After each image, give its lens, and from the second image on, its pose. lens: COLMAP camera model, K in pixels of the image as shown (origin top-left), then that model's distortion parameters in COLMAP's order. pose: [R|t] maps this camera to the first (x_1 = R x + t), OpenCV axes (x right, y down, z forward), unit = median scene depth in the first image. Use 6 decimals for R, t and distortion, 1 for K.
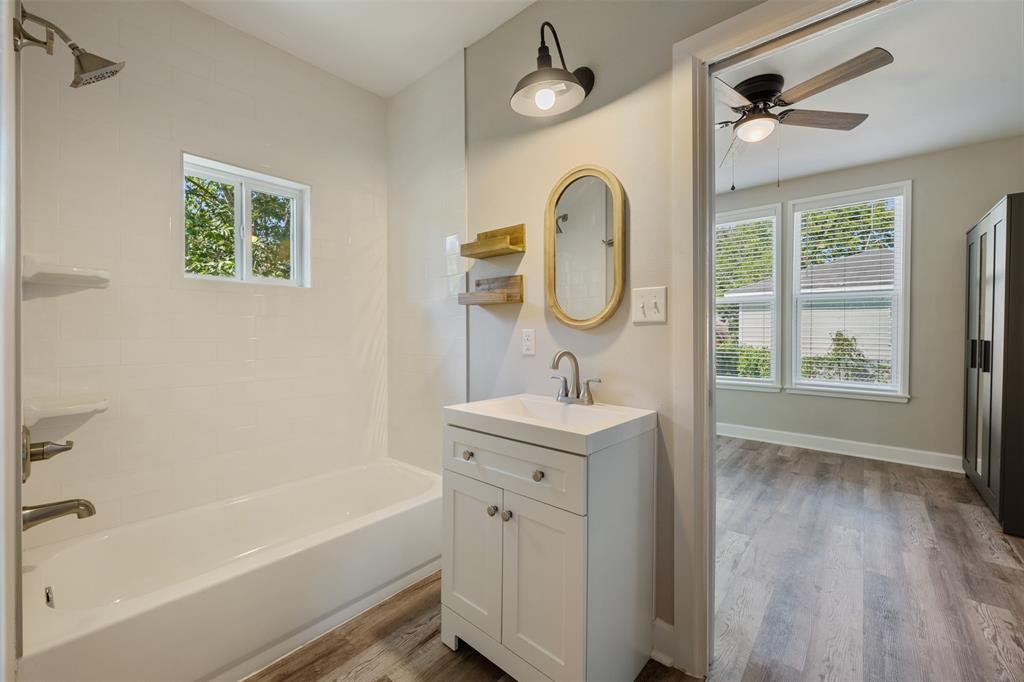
lens RADIAL K [[409.9, 0, 520.1], [0, 409.9, 335.7], [0, 0, 1]] dist [-0.000978, 0.000243]
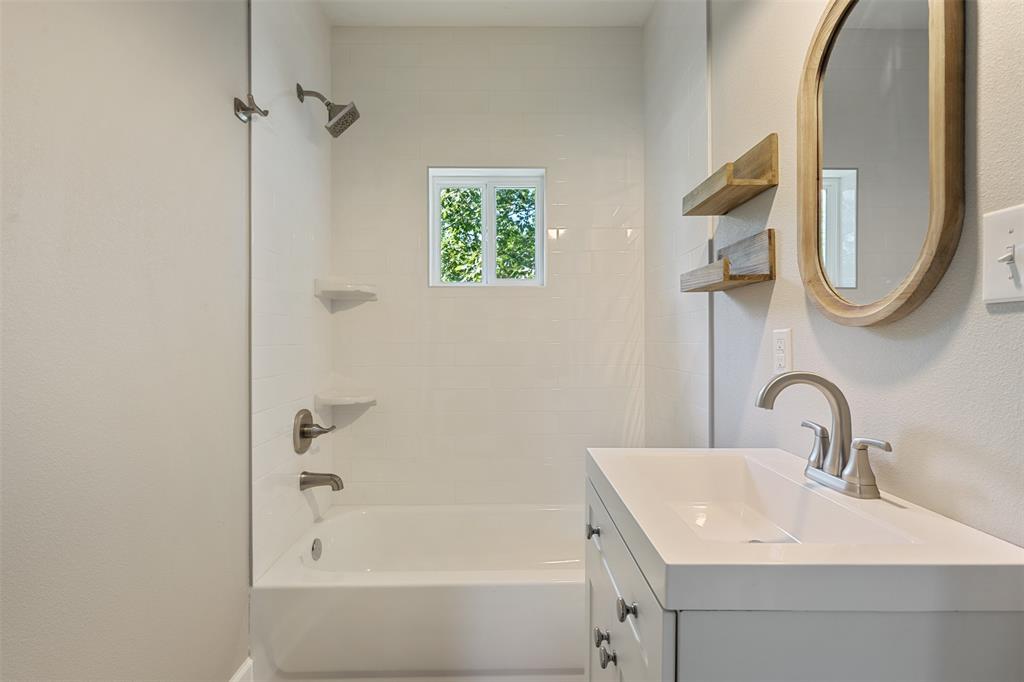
lens RADIAL K [[489.2, 0, 514.7], [0, 489.2, 346.0], [0, 0, 1]] dist [0.002261, -0.000105]
pose [[0.665162, 0.007661, -0.746660, 0.309691], [-0.000542, 0.999952, 0.009777, 0.000887], [0.746699, -0.006098, 0.665134, 0.365098]]
